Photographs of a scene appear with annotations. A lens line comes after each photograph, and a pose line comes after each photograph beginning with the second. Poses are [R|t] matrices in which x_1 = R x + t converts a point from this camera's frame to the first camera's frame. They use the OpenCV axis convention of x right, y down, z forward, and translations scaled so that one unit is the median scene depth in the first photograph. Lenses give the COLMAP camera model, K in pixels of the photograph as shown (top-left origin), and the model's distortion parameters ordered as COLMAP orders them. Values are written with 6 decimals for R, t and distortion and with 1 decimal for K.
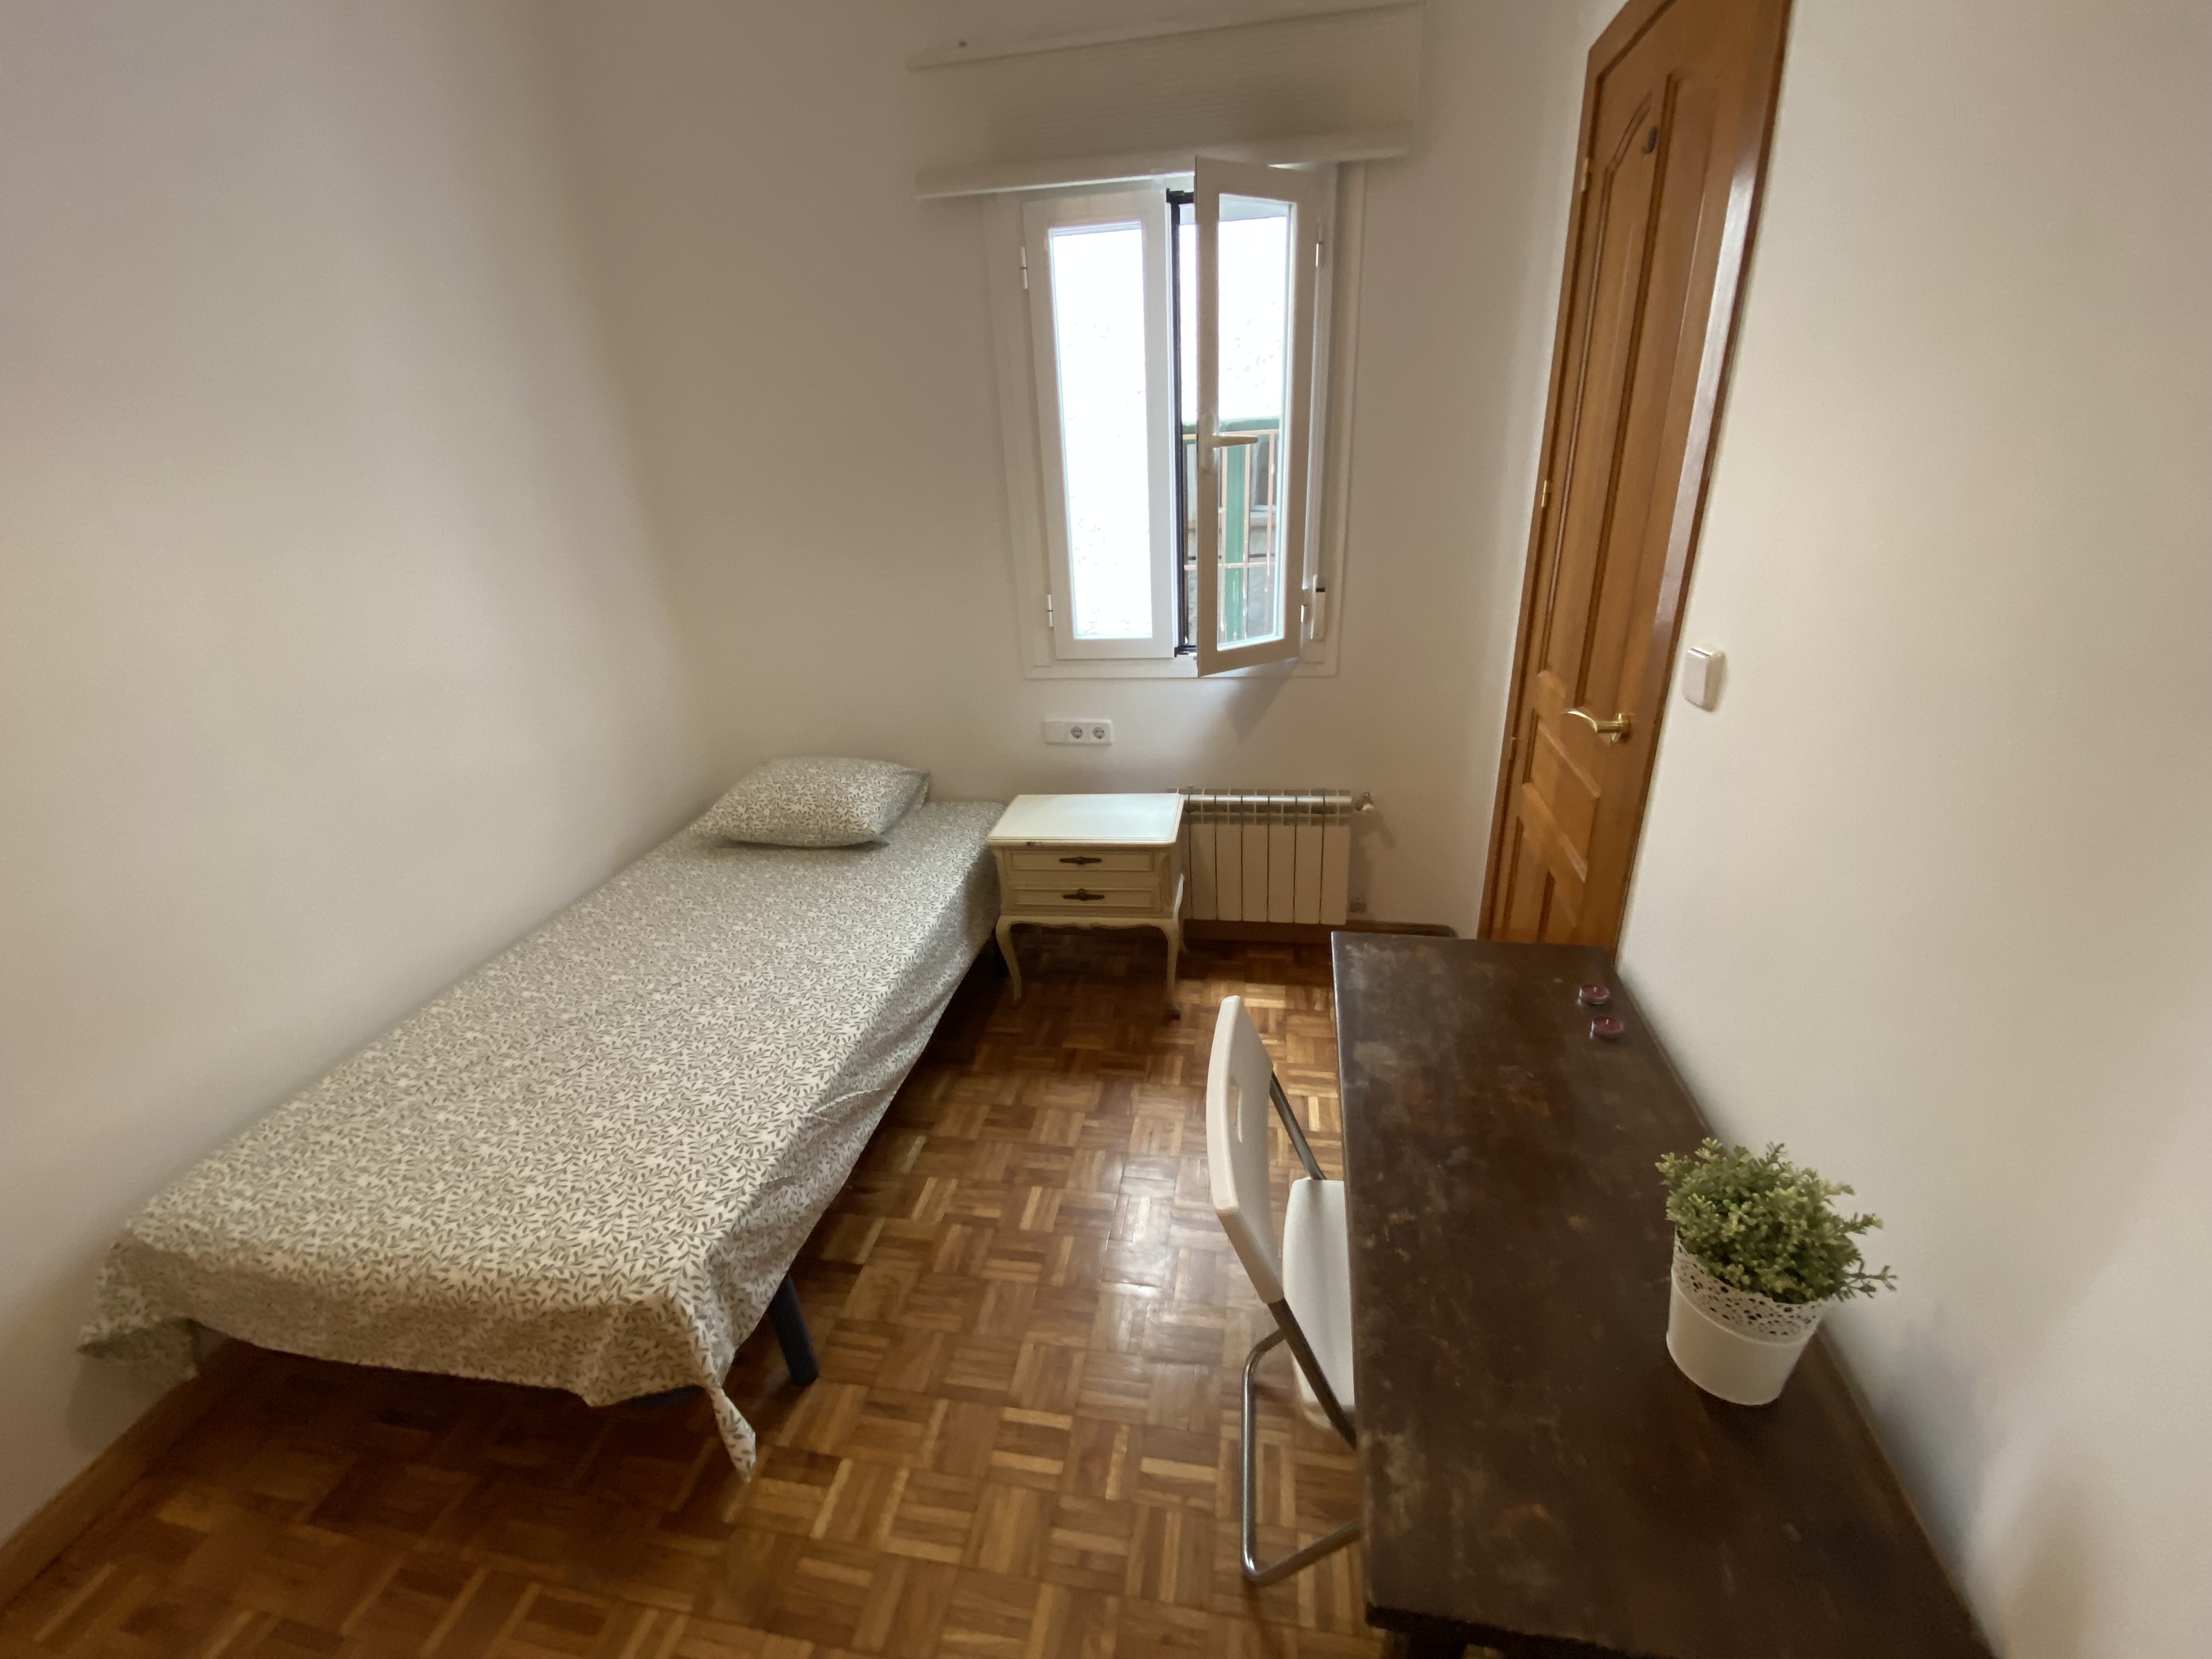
lens RADIAL K [[908.5, 0, 1109.4], [0, 908.5, 834.1], [0, 0, 1]] dist [0.045804, -0.030651]
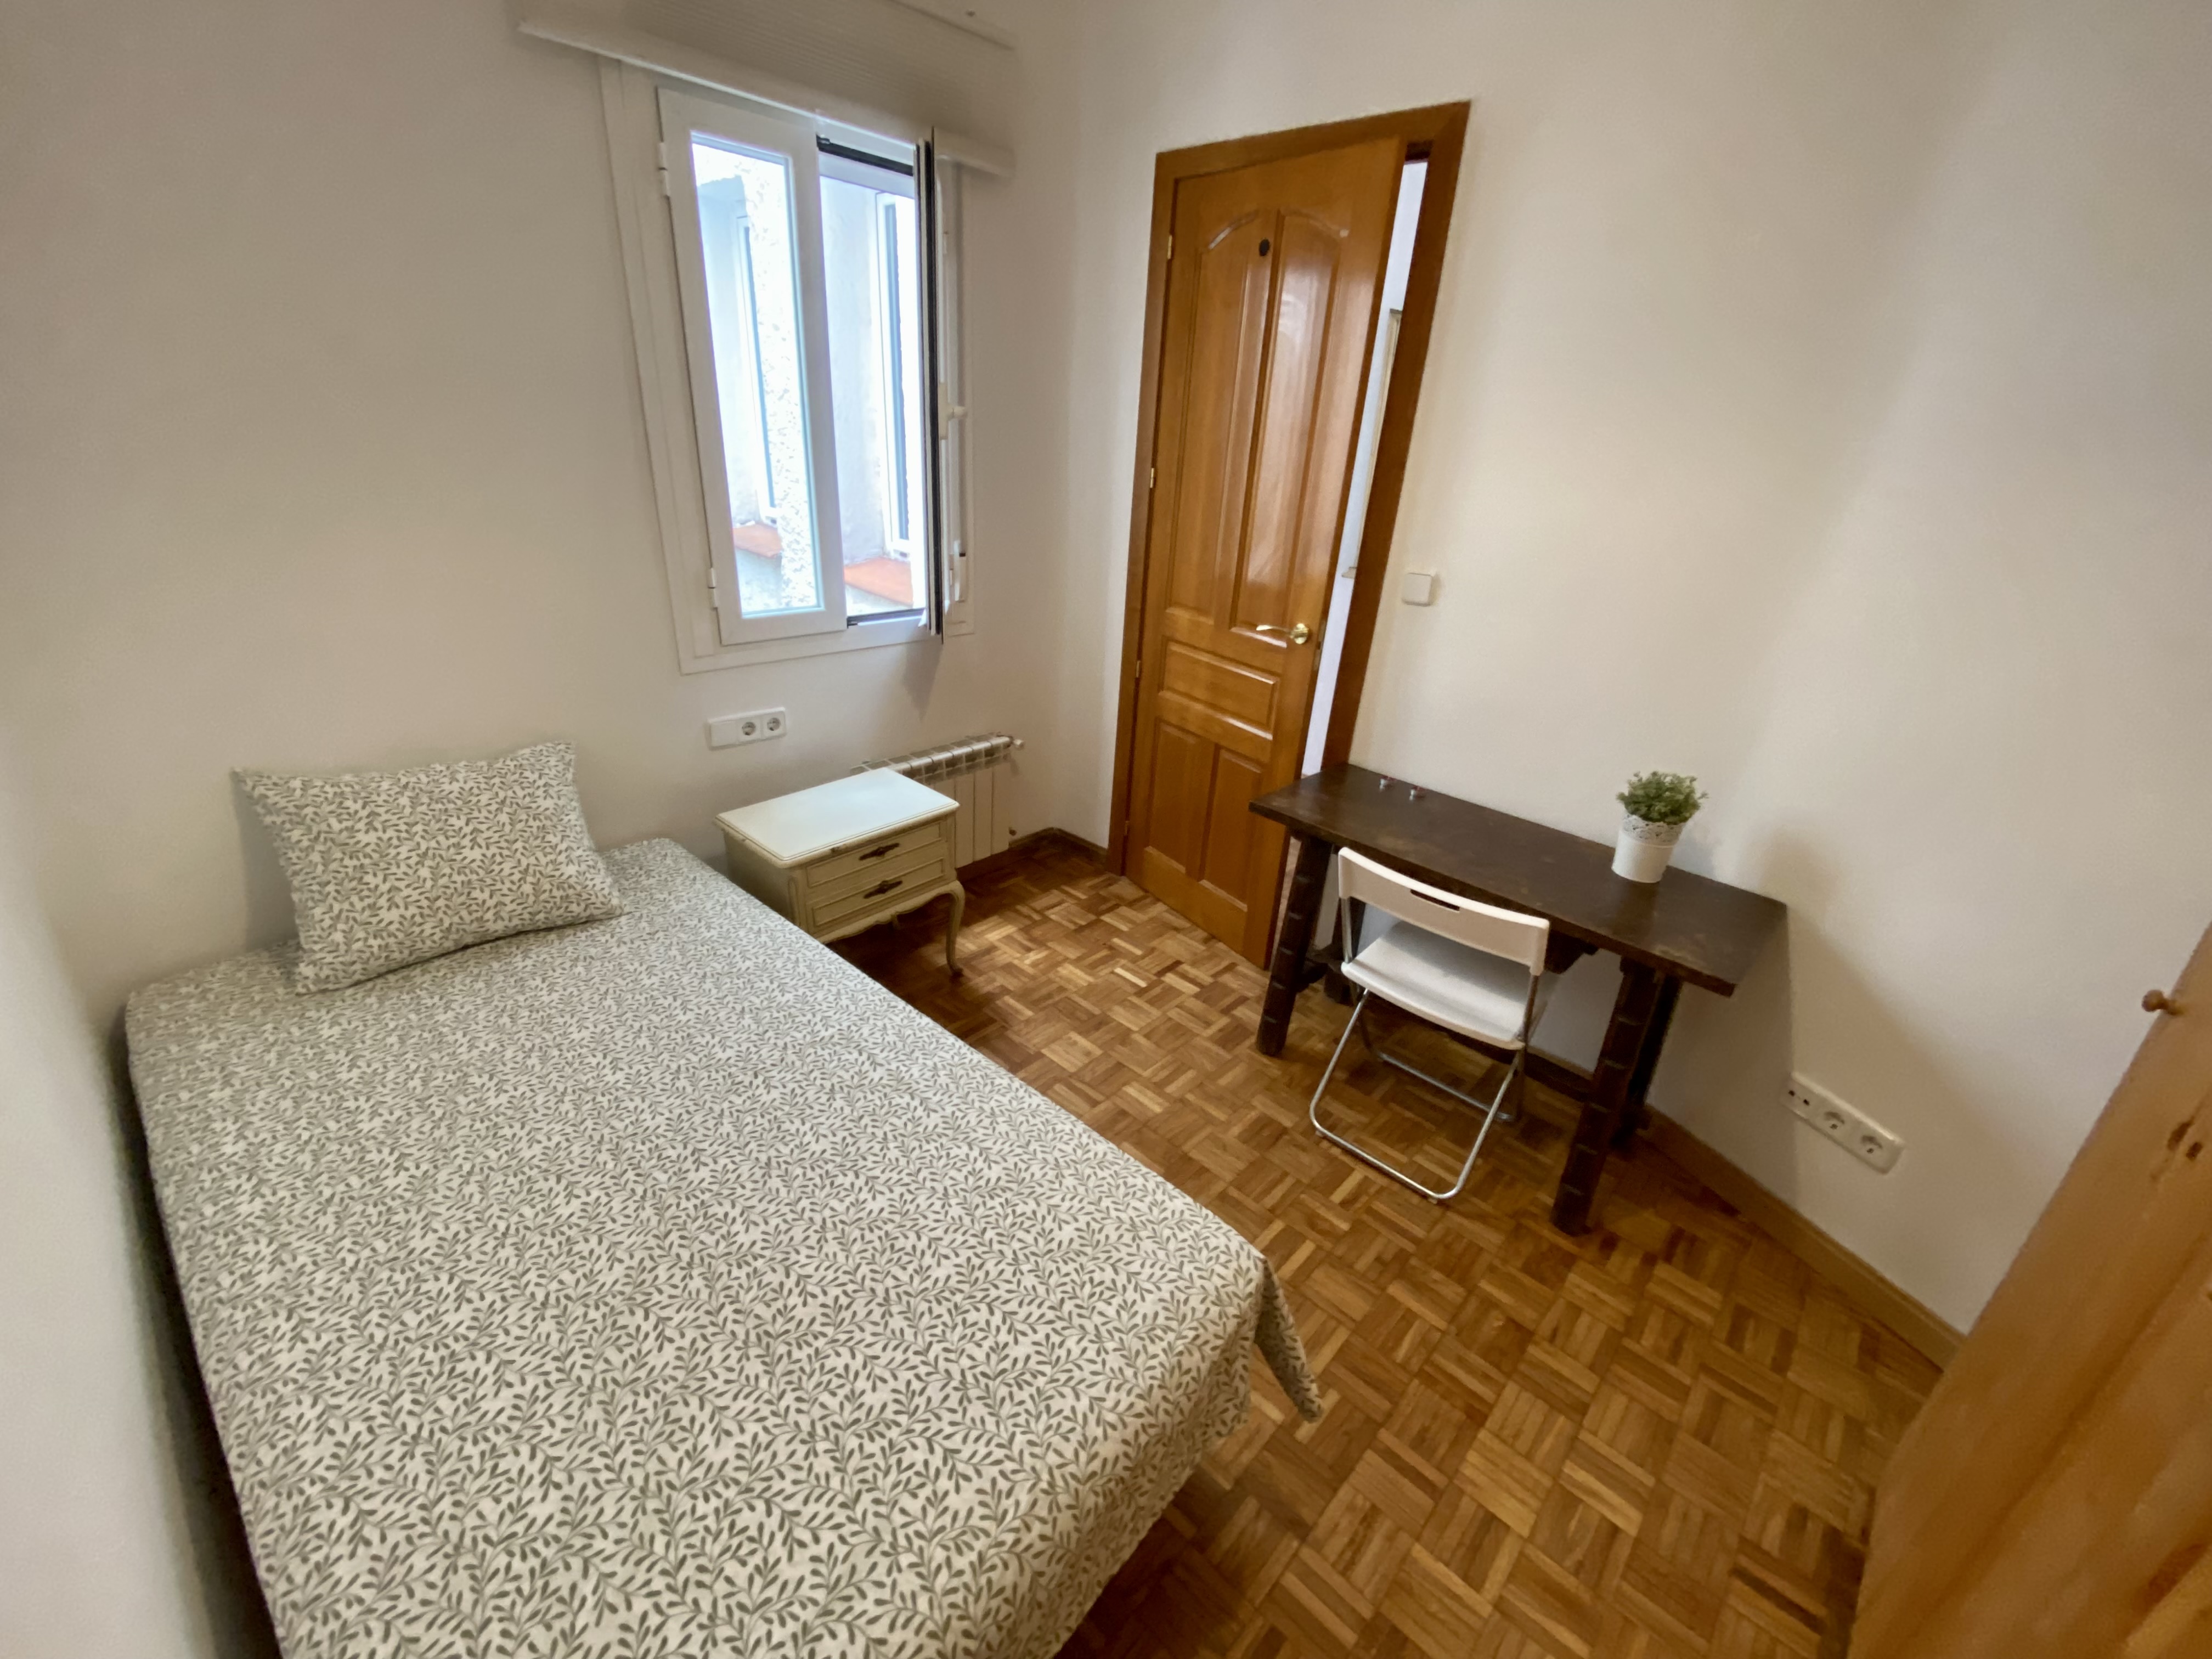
lens RADIAL K [[908.5, 0, 1109.4], [0, 908.5, 834.1], [0, 0, 1]] dist [0.045804, -0.030651]
pose [[0.523033, -0.275941, 0.806407, -0.719358], [0.249596, 0.954251, 0.164644, -0.090855], [-0.814947, 0.115162, 0.567979, 0.295912]]
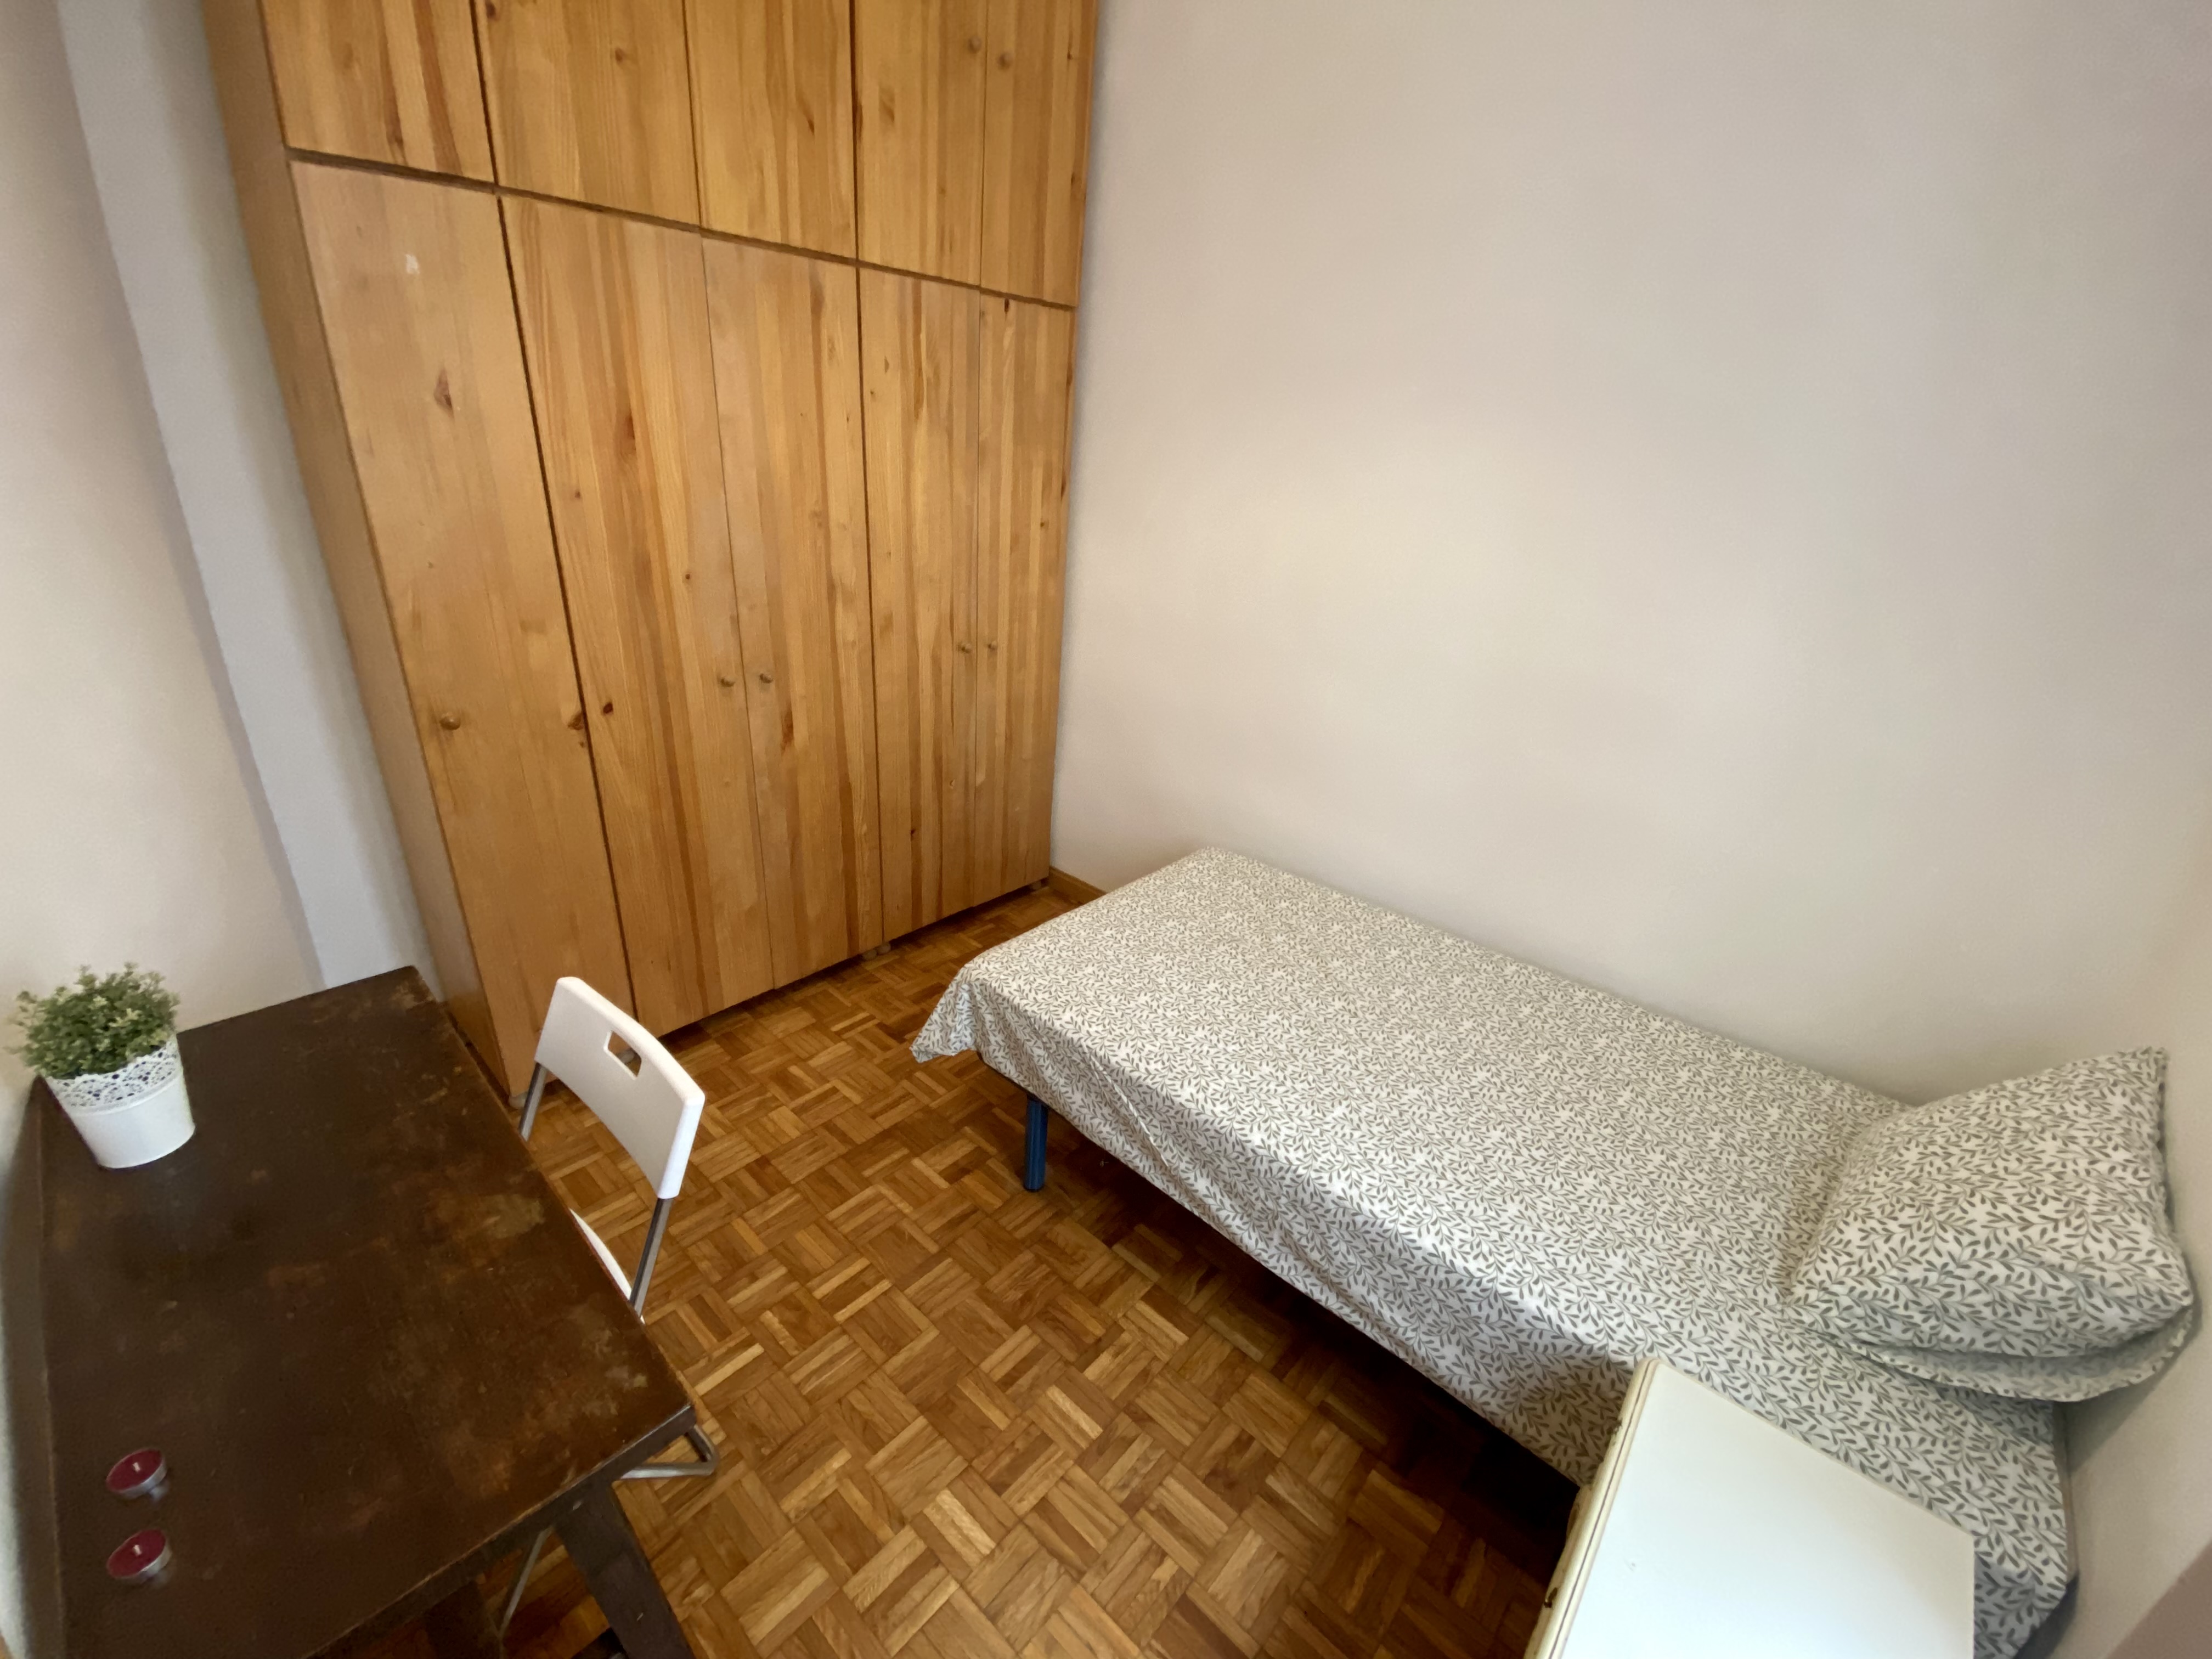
lens RADIAL K [[908.3, 0, 1093.8], [0, 908.3, 833.4], [0, 0, 1]] dist [0.008941, -0.008896]
pose [[-0.535834, 0.355884, -0.765656, 0.298727], [-0.372198, 0.714400, 0.592538, -0.384137], [0.757859, 0.602477, -0.250341, 0.814279]]
